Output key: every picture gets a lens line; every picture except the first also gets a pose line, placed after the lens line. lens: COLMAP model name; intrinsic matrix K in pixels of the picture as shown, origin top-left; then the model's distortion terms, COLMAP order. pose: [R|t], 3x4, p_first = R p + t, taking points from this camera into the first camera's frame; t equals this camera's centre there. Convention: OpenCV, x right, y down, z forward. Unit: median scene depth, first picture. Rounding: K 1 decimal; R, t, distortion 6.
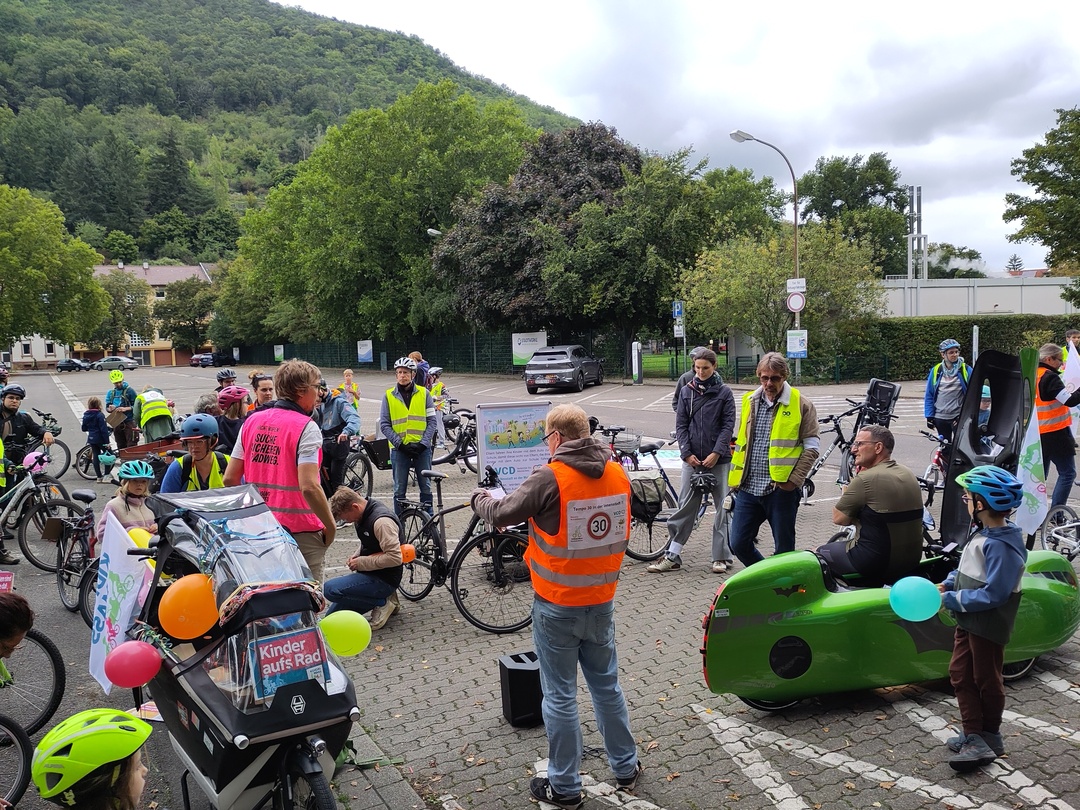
lens RADIAL K [[845.6, 0, 540.3], [0, 845.6, 431.4], [0, 0, 1]] dist [0.002458, 0.001915]
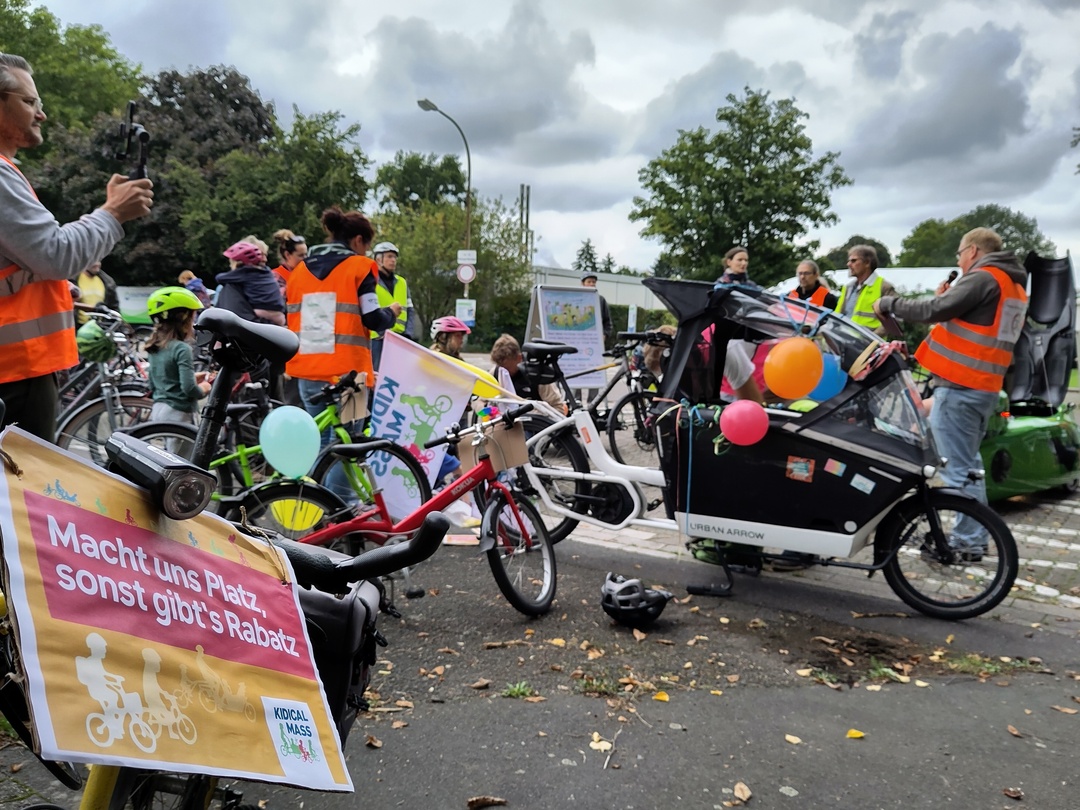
lens RADIAL K [[859.9, 0, 540.0], [0, 859.9, 405.0], [0, 0, 1]] dist [-0.010645, -0.008445]
pose [[0.883380, 0.018431, 0.468295, -0.109750], [-0.012429, 0.999796, -0.015904, 0.025472], [-0.468493, 0.008229, 0.883429, 0.021377]]
